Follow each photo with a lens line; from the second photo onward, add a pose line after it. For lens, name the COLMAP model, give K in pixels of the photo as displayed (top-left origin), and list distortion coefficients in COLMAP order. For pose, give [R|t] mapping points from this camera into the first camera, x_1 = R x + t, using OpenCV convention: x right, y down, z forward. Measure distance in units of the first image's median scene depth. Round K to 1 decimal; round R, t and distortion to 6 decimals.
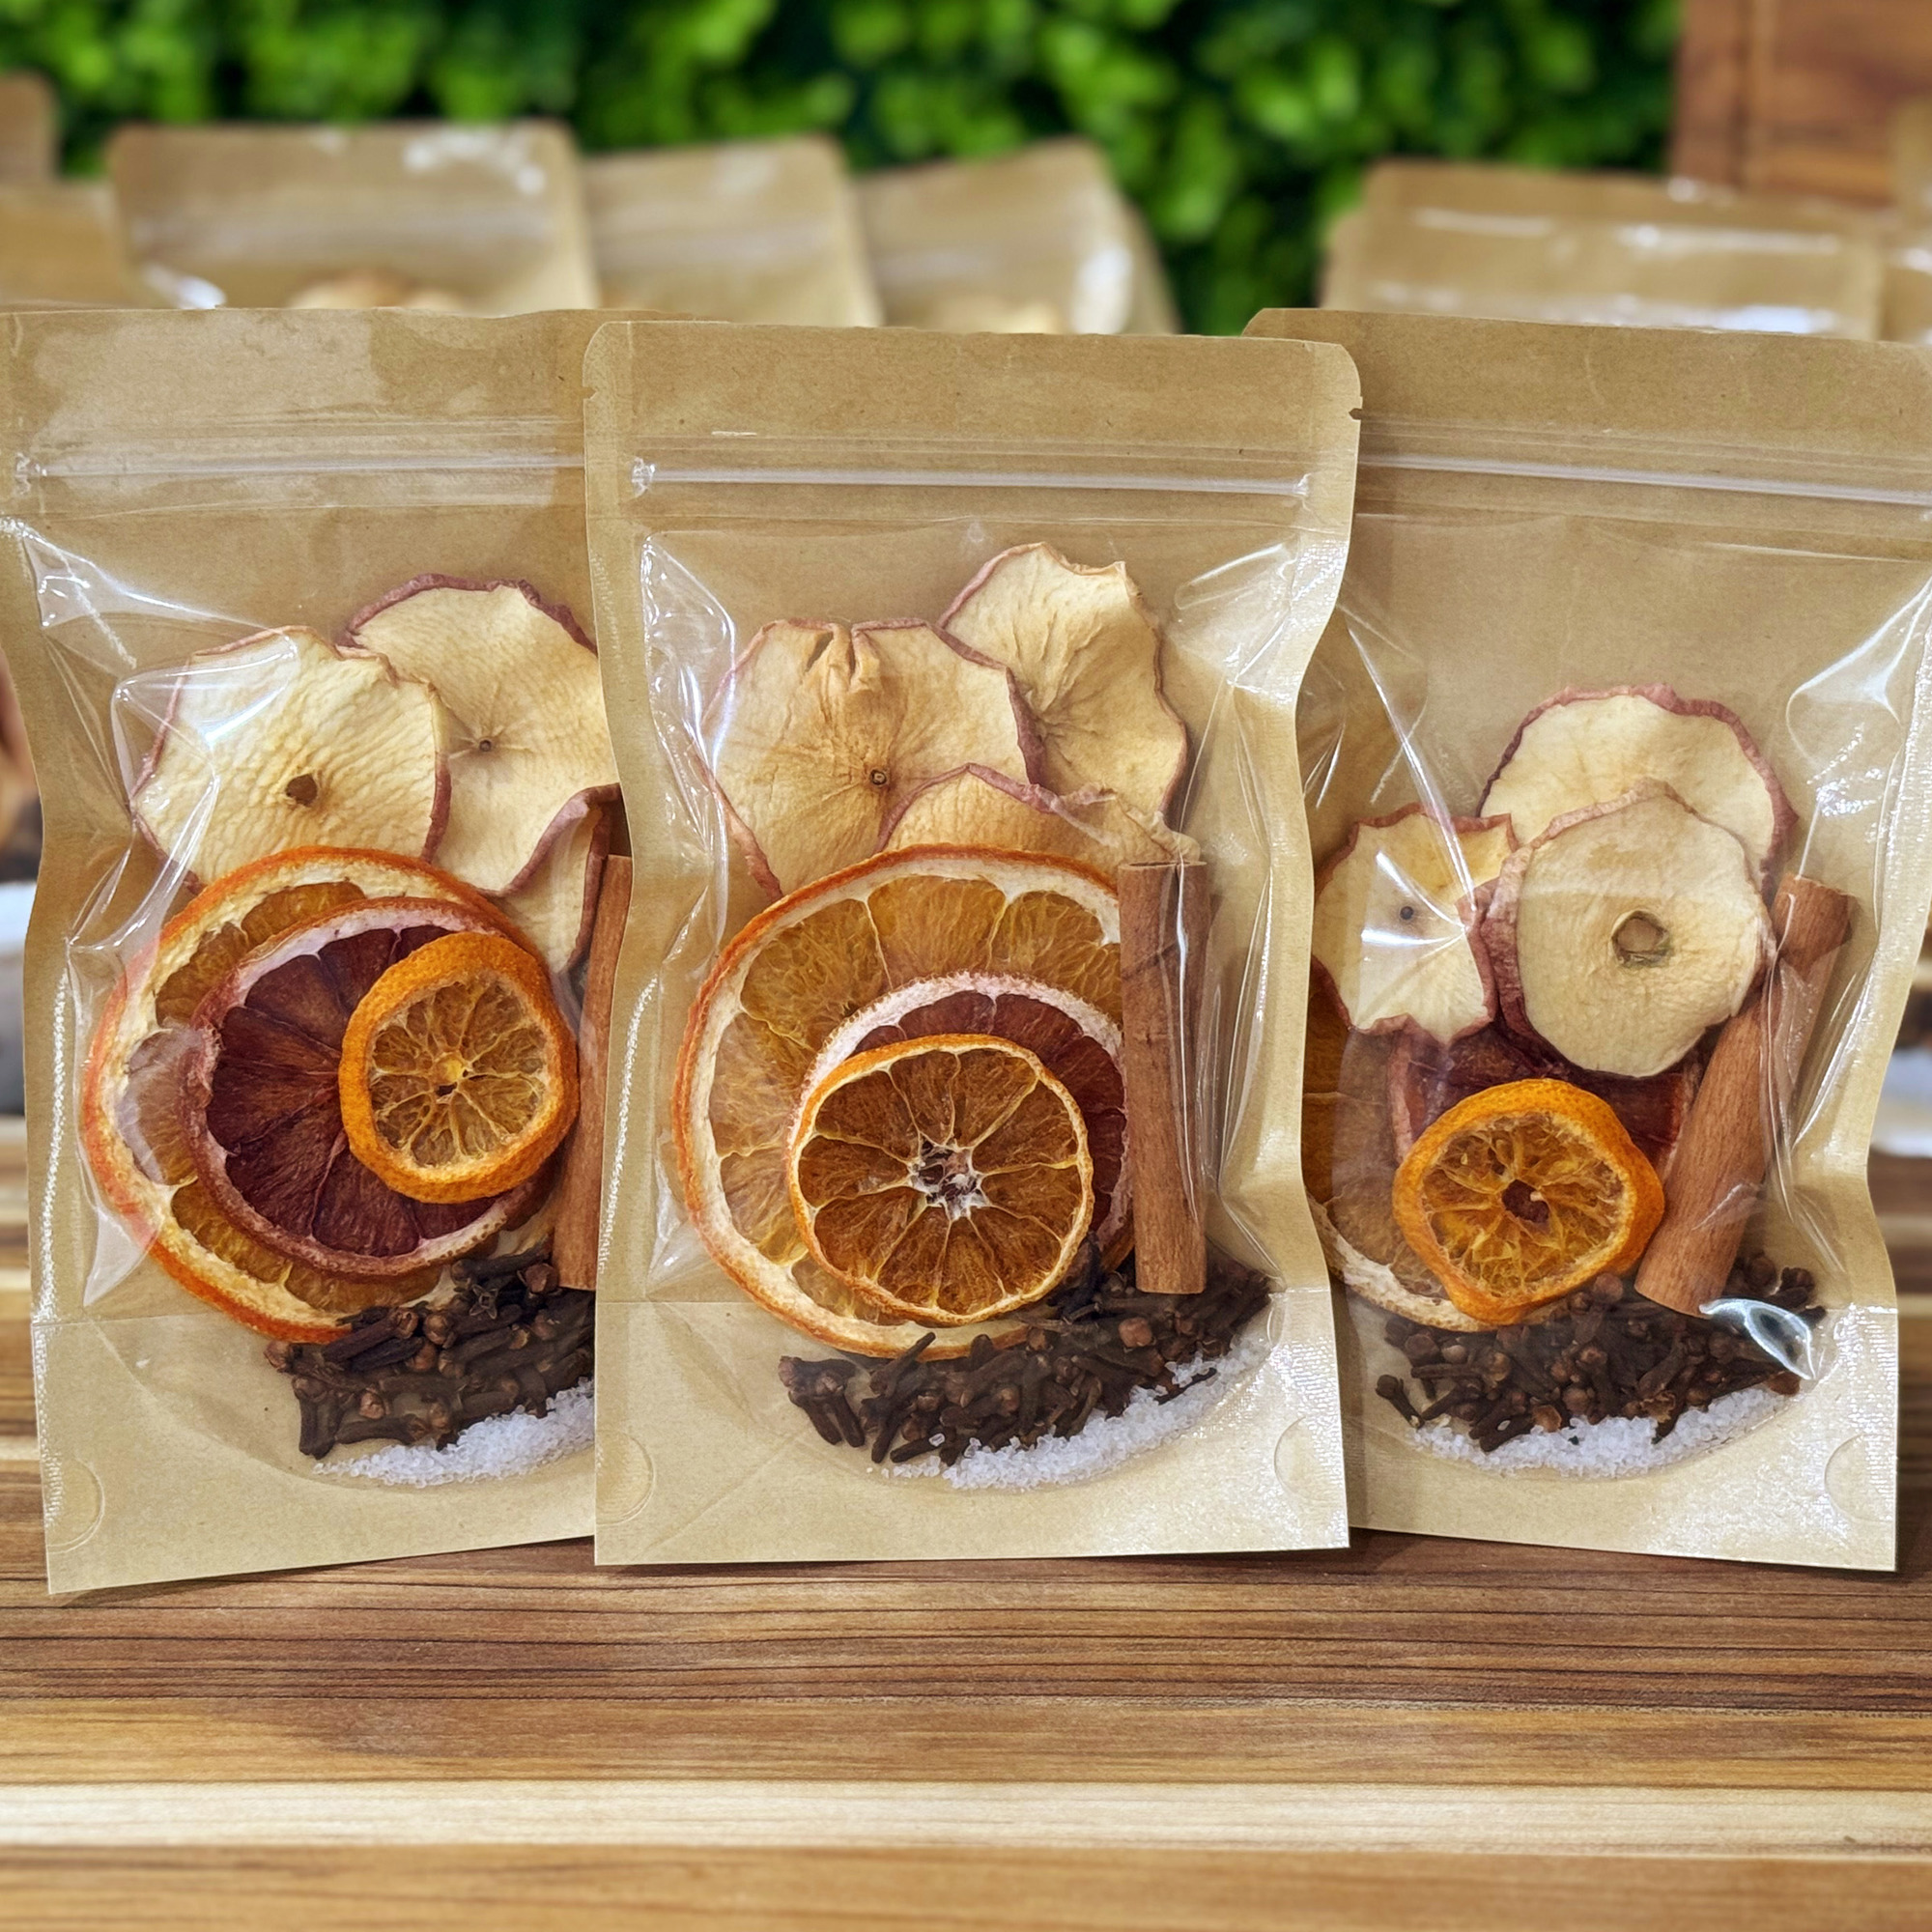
lens RADIAL K [[3702.1, 0, 938.9], [0, 3702.1, 1017.1], [0, 0, 1]] dist [0.102429, 0.000000]
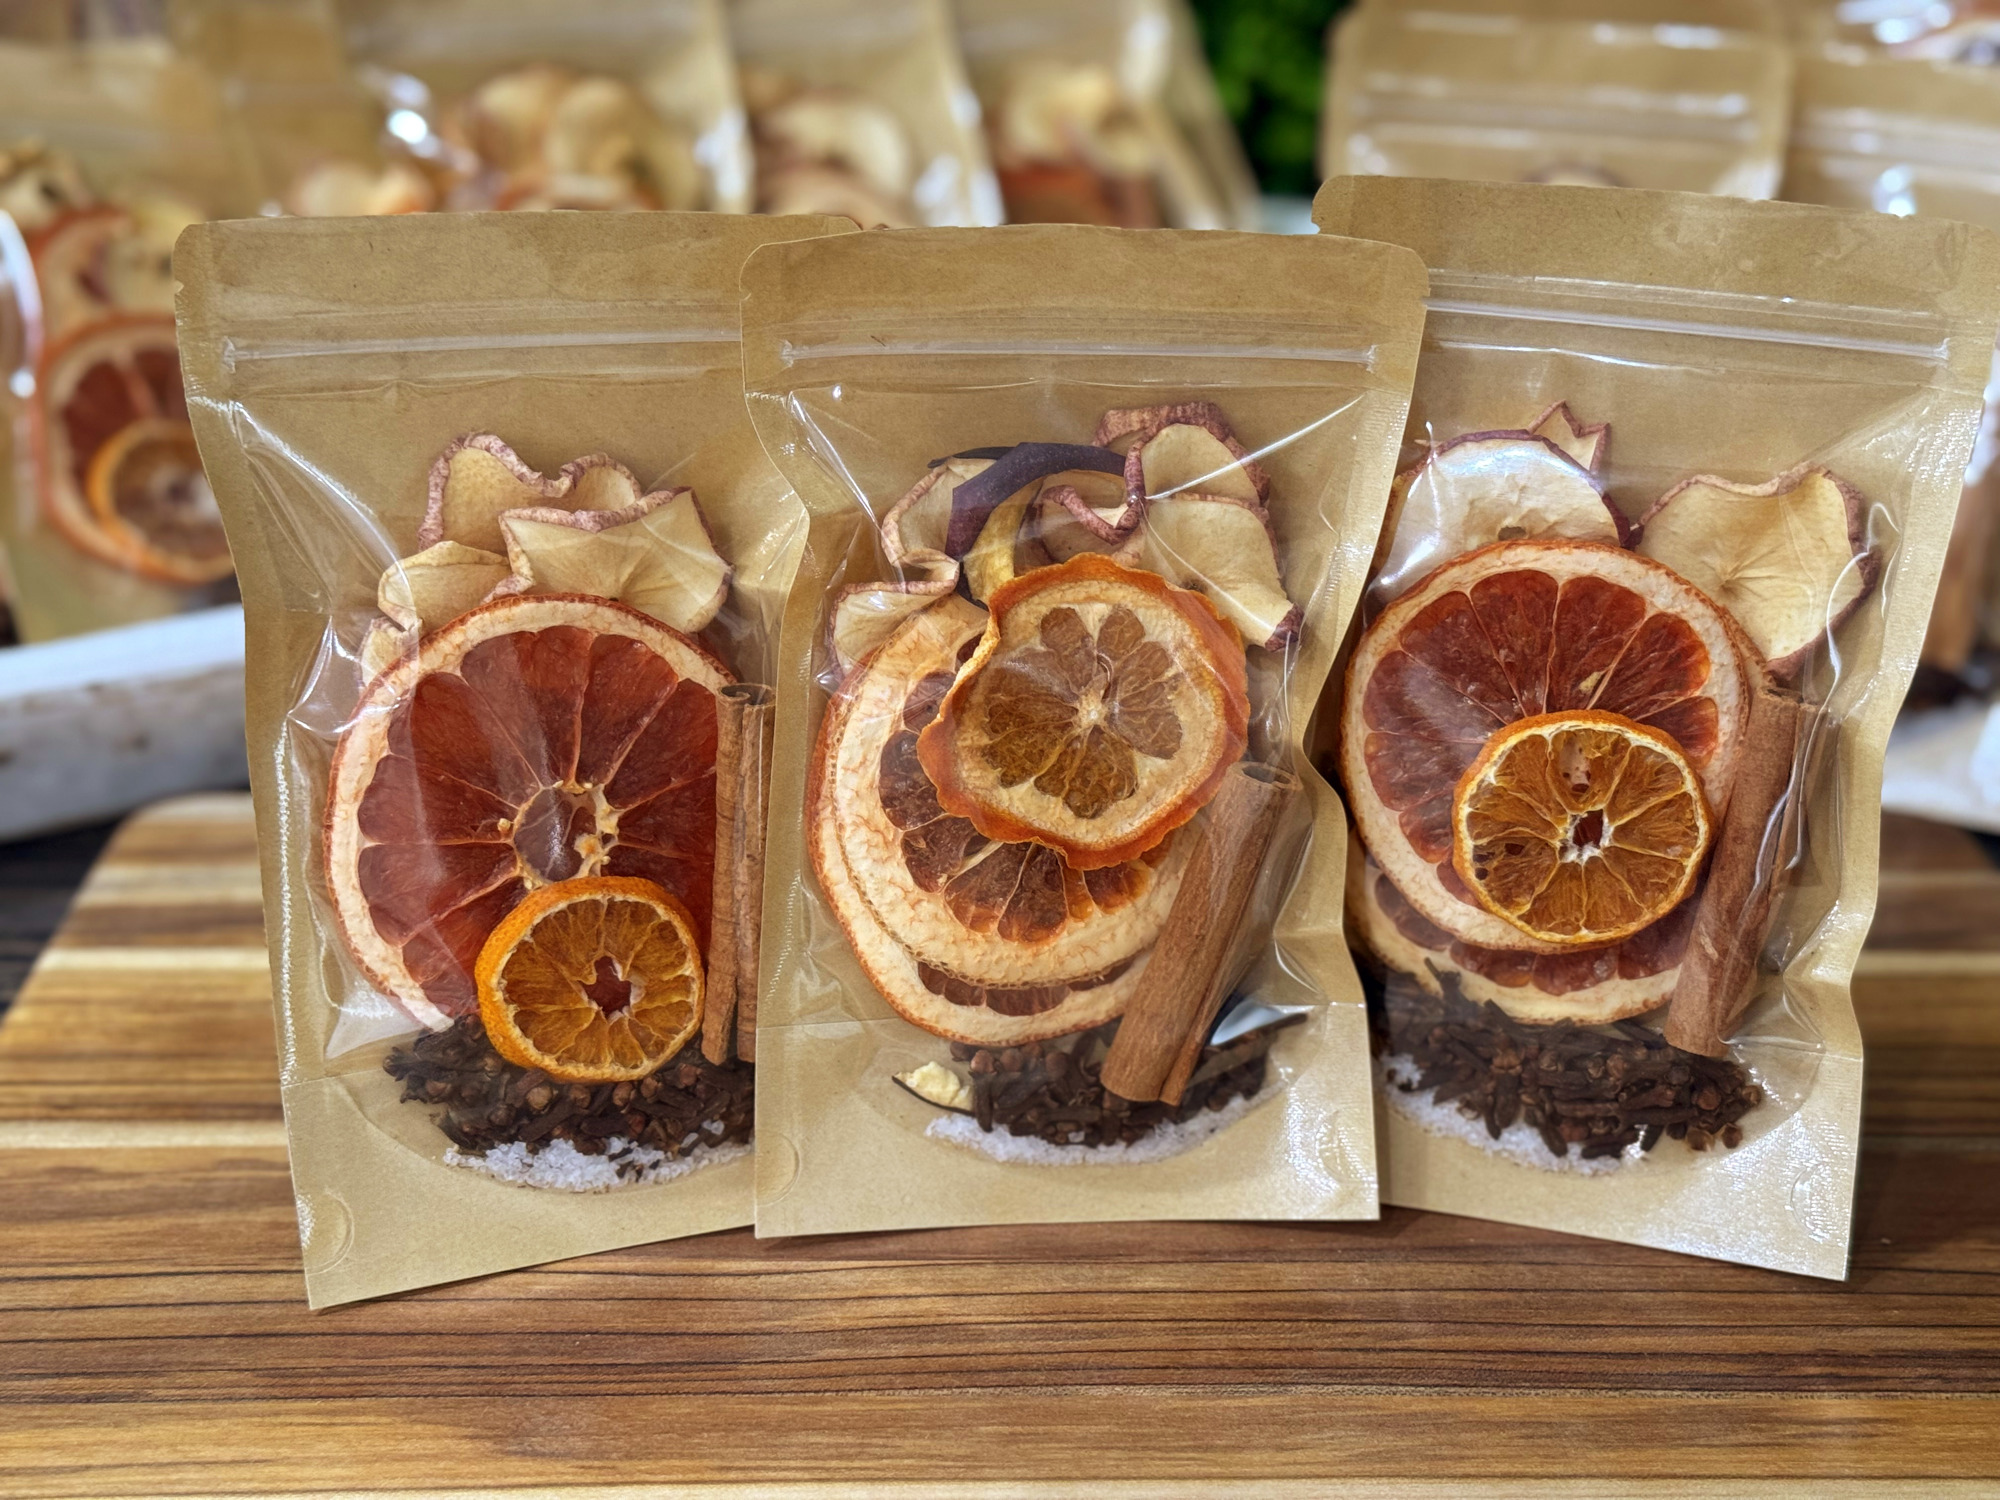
lens RADIAL K [[2665.9, 0, 1003.5], [0, 2665.9, 746.6], [0, 0, 1]] dist [0.087244, 0.000000]
pose [[0.999903, -0.009782, -0.009943, 0.006540], [0.010726, 0.994955, 0.099743, -0.105244], [0.008917, -0.099840, 0.994964, 0.168409]]
